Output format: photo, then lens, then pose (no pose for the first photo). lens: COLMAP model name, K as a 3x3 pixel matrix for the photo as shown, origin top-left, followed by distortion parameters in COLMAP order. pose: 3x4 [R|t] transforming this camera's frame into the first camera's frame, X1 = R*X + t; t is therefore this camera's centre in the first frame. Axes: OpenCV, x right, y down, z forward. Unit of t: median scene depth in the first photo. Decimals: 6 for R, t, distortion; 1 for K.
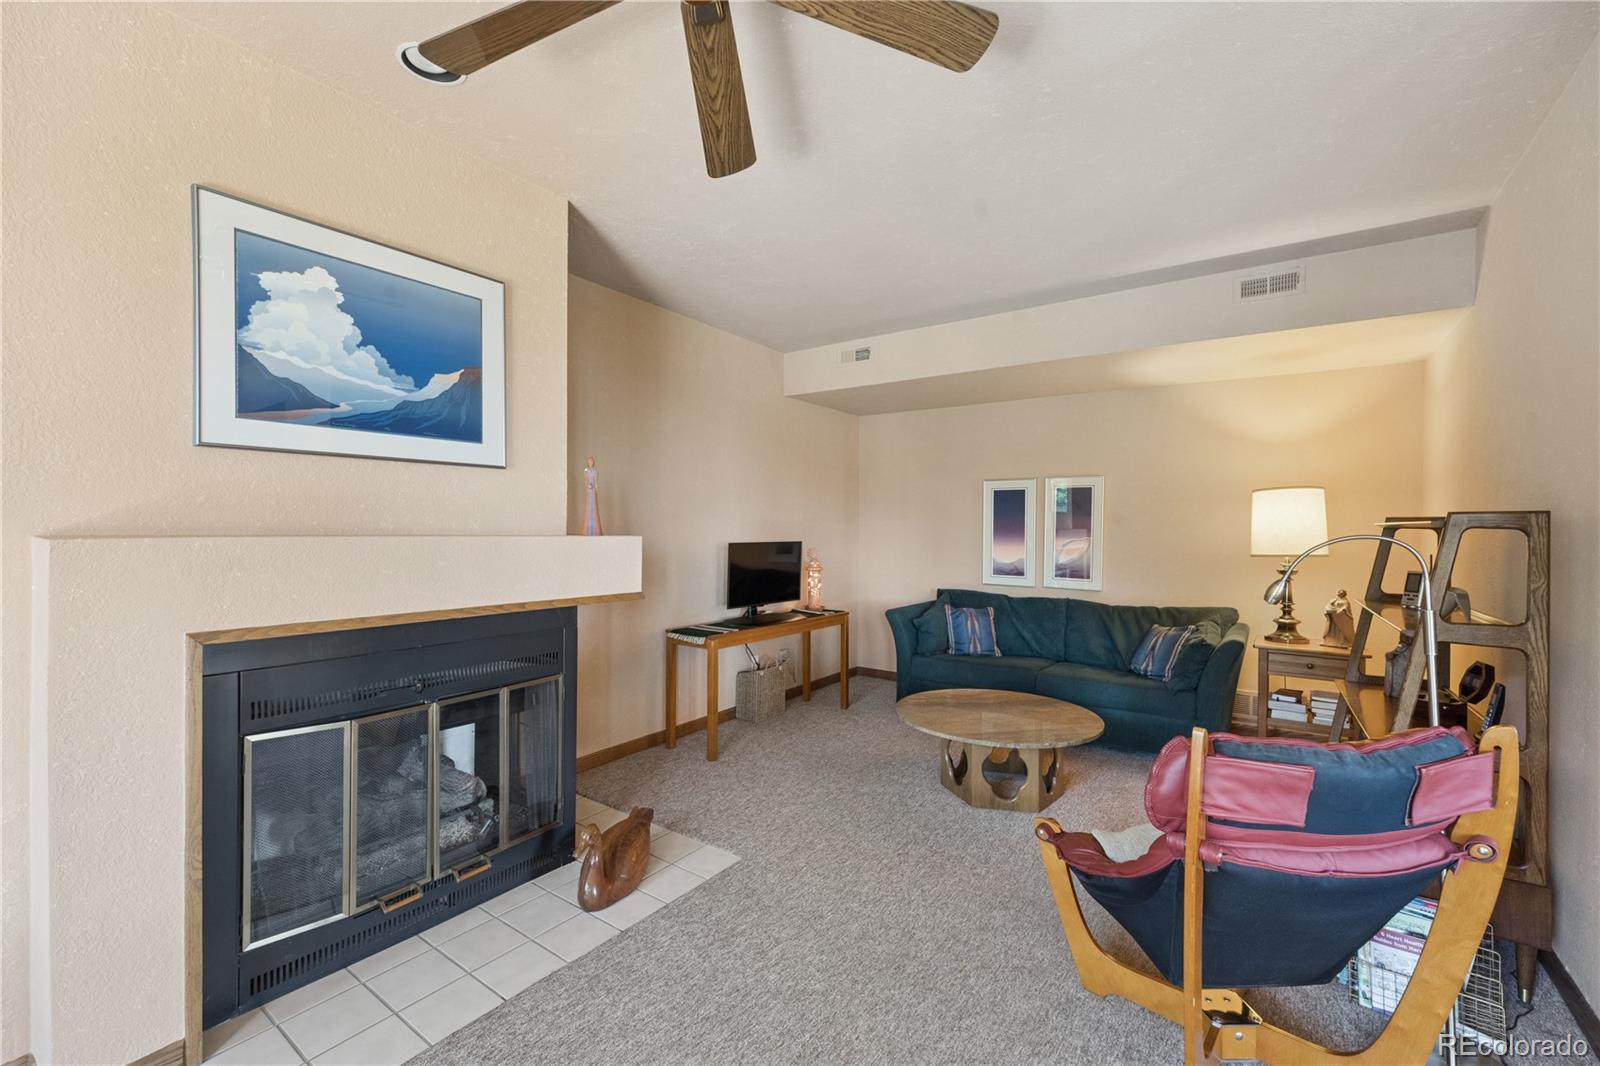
lens RADIAL K [[670.7, 0, 796.3], [0, 670.7, 534.5], [0, 0, 1]] dist [-0.001529, -0.000086]
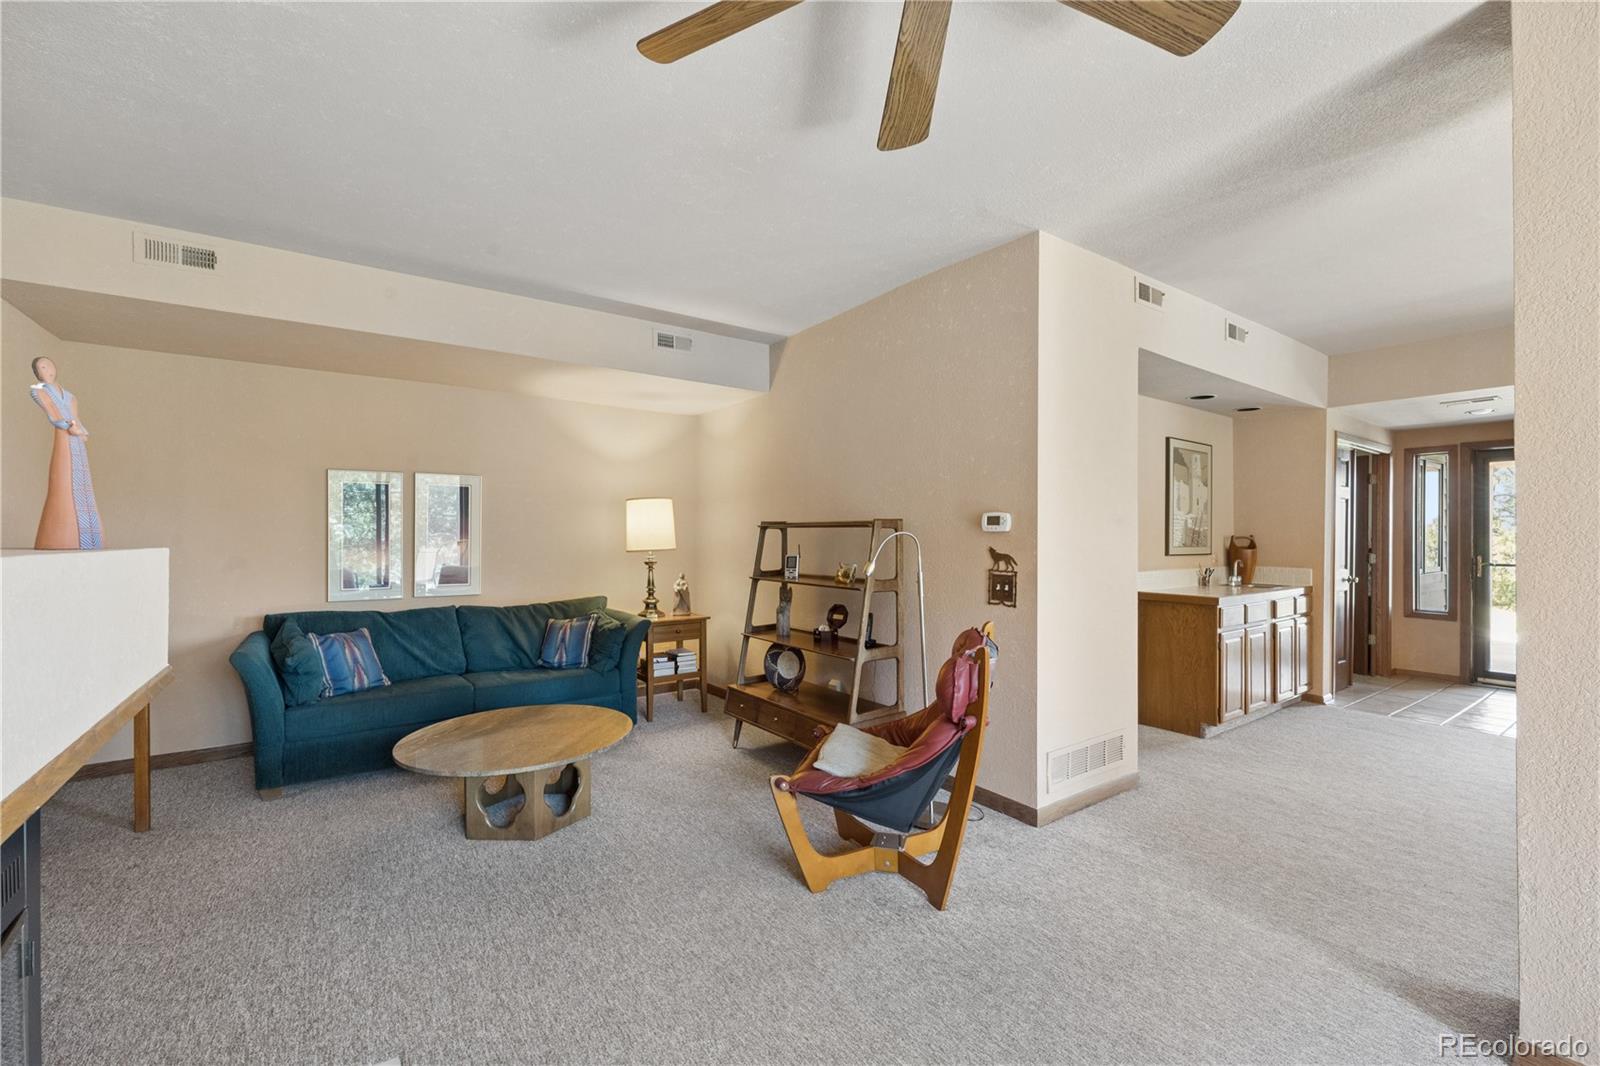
lens RADIAL K [[660.9, 0, 804.7], [0, 660.9, 536.5], [0, 0, 1]] dist [0.000219, -0.000438]
pose [[0.320894, -0.013130, 0.947024, -0.350892], [0.014102, 0.999859, 0.009085, -0.002336], [-0.947010, 0.010439, 0.321034, 0.287028]]
